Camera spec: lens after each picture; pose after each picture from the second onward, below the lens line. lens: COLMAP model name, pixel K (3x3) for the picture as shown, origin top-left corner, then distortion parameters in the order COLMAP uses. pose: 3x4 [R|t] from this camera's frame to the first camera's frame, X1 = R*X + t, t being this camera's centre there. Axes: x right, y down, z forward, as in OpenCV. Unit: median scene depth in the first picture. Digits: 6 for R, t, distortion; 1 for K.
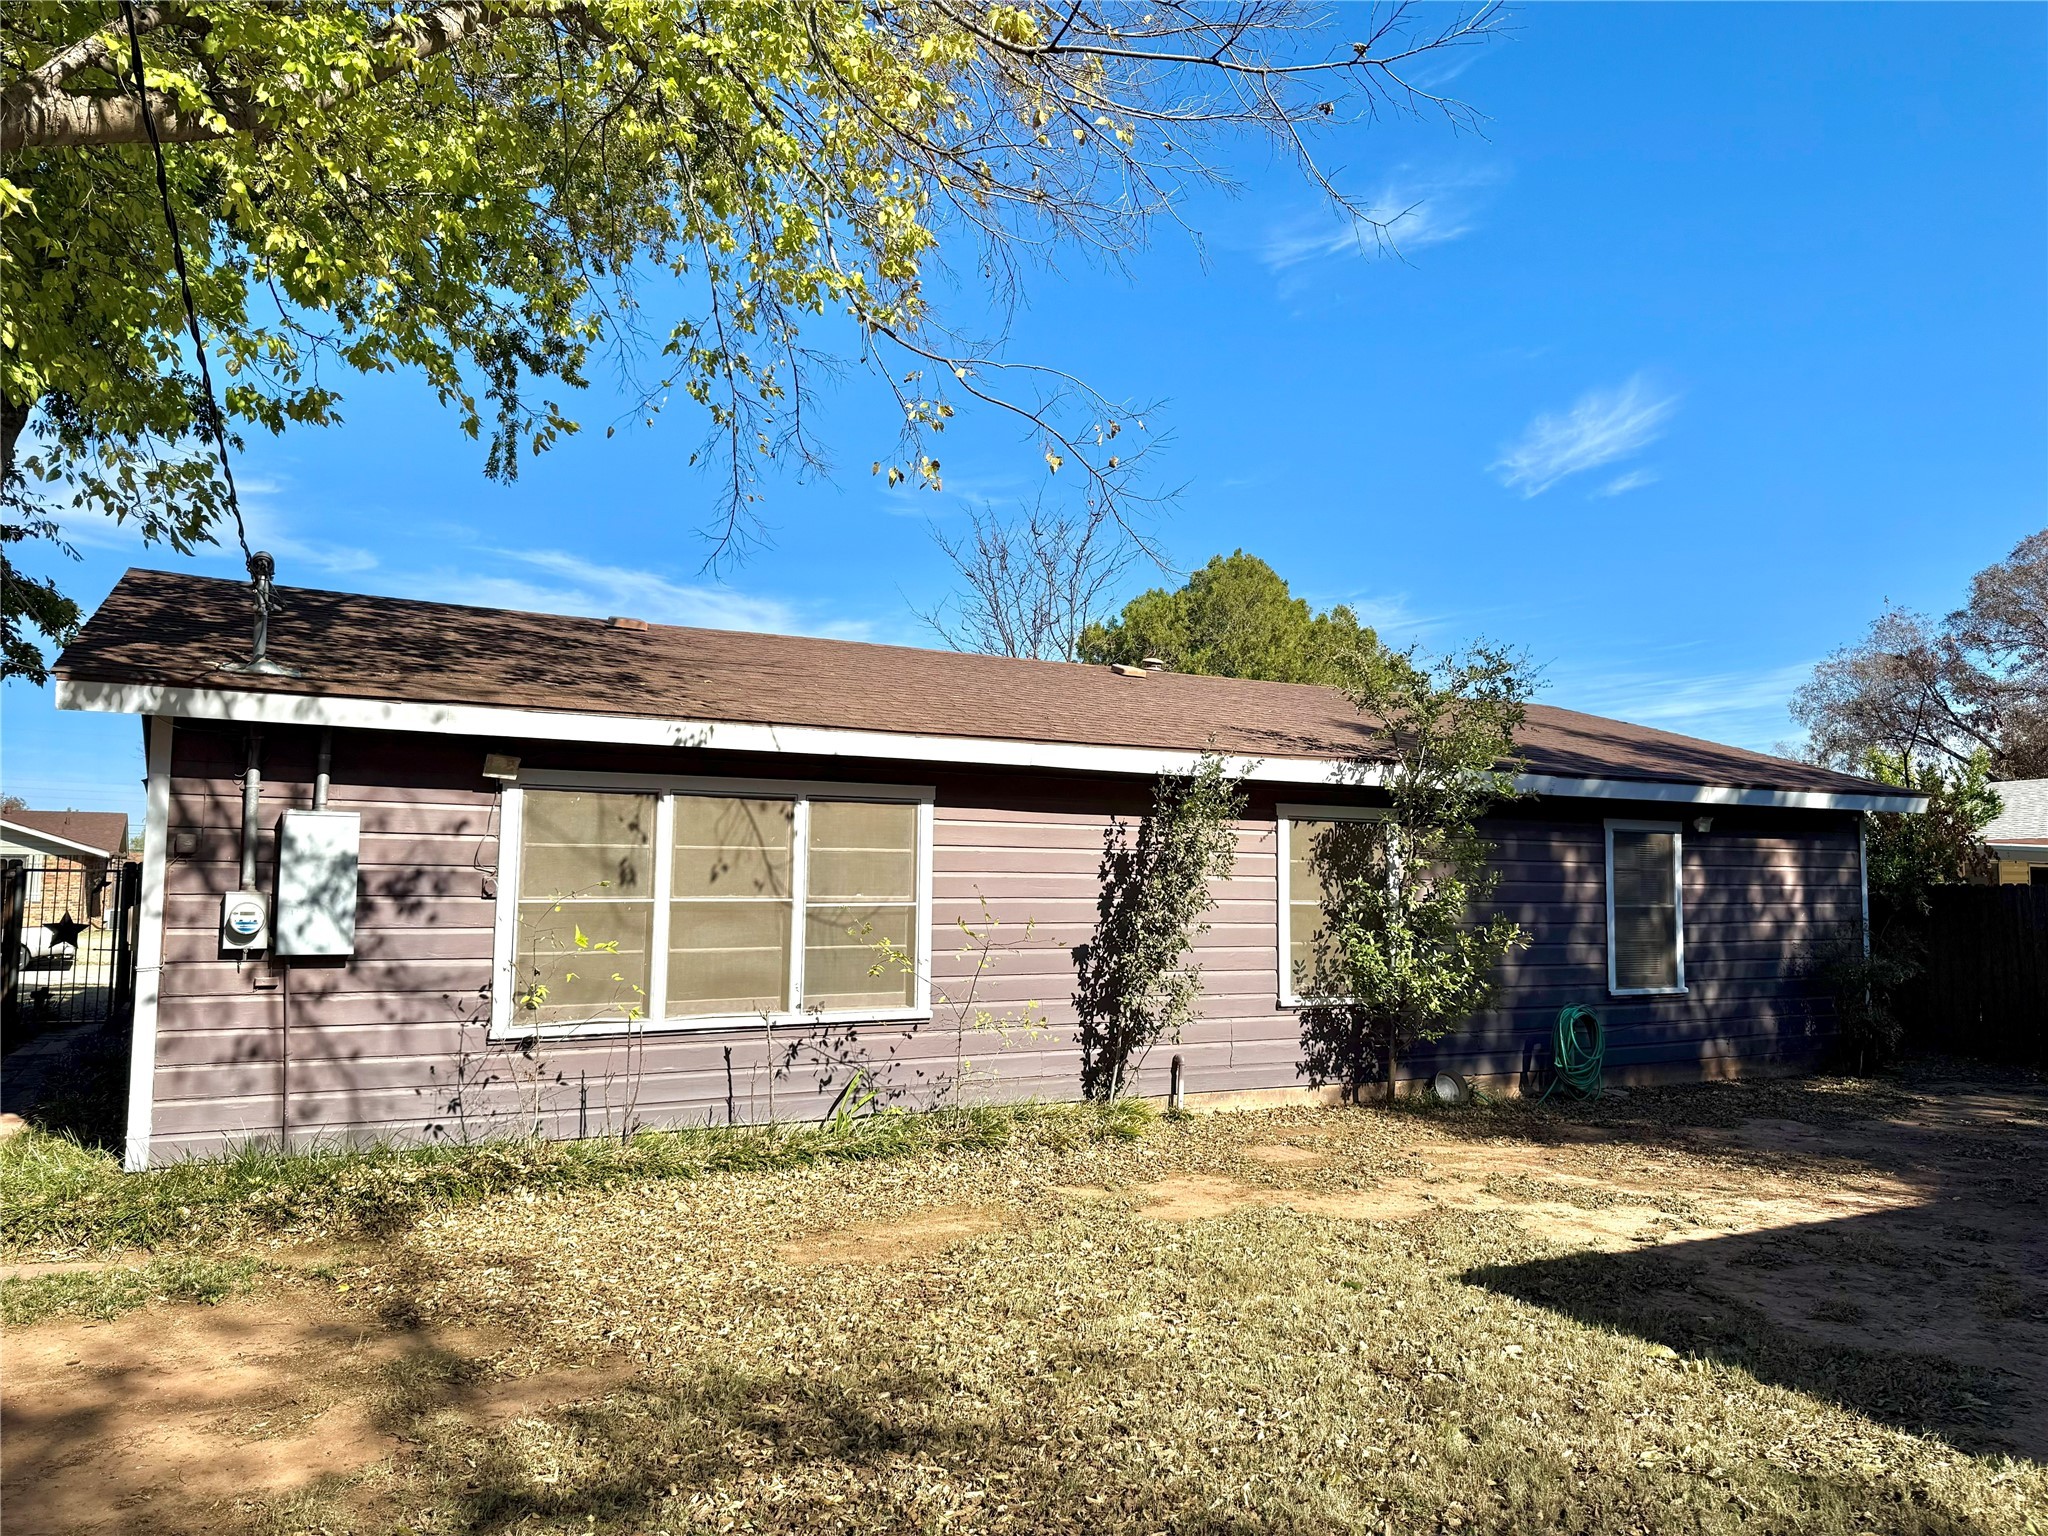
lens RADIAL K [[1461.7, 0, 1024.0], [0, 1461.7, 768.0], [0, 0, 1]] dist [0.046987, -0.048342]
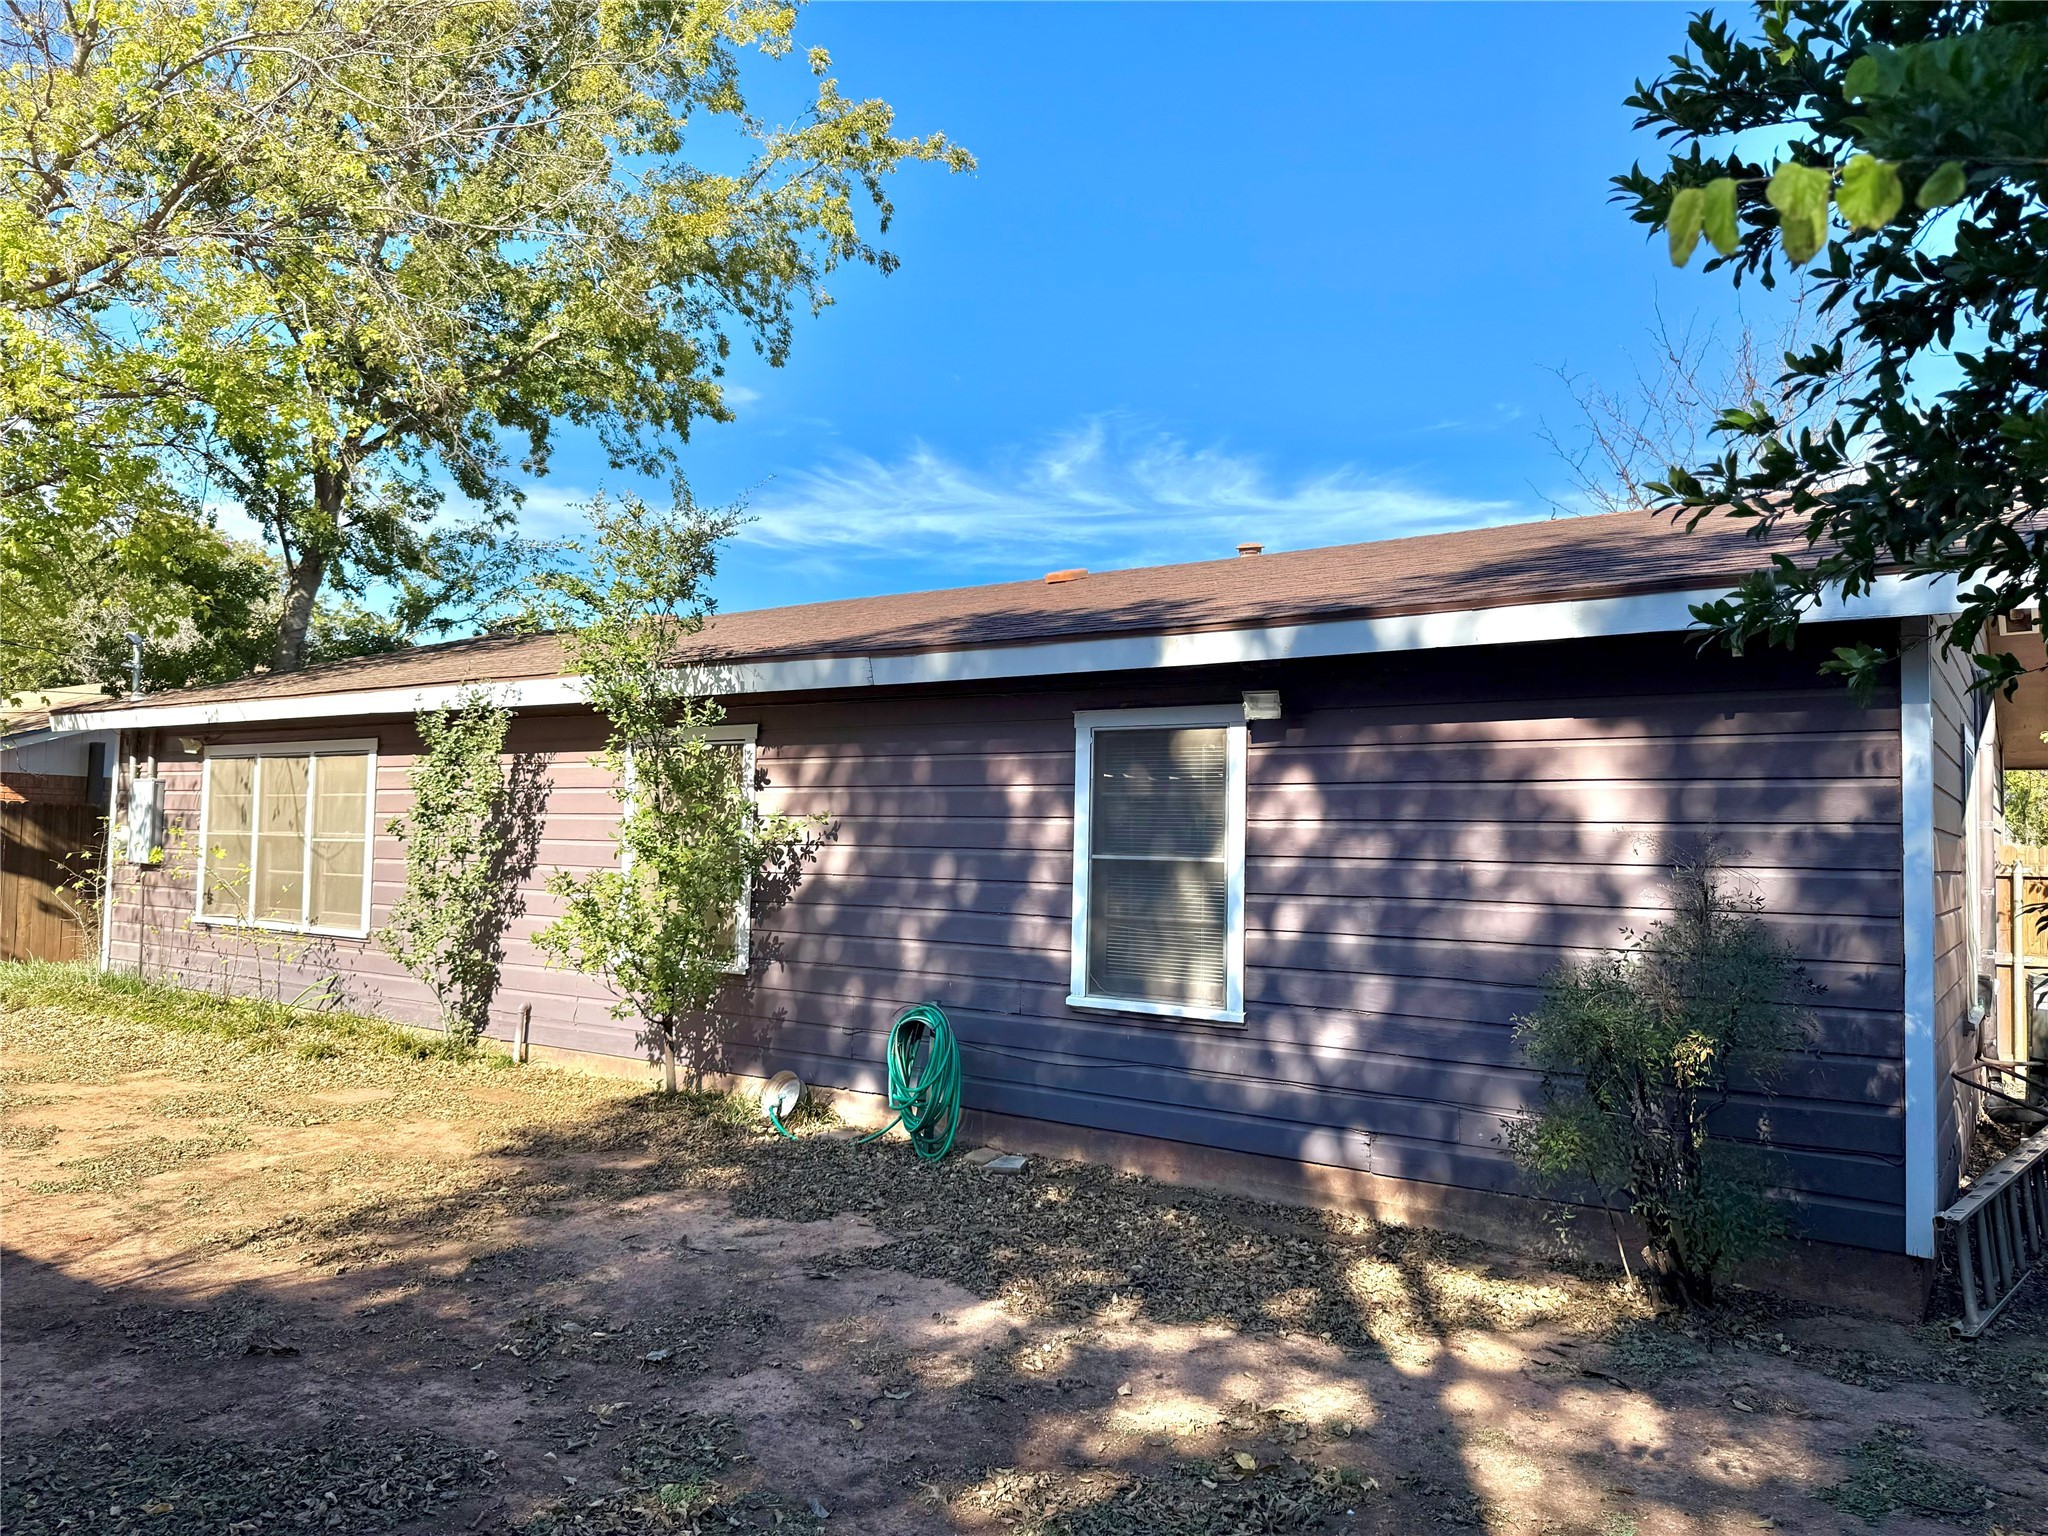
lens RADIAL K [[1461.7, 0, 1024.0], [0, 1461.7, 768.0], [0, 0, 1]] dist [0.046987, -0.048342]
pose [[0.439181, -0.041751, -0.897428, 0.947473], [0.059368, 0.998085, -0.017380, 0.068103], [0.896435, -0.045646, 0.440819, 0.745942]]
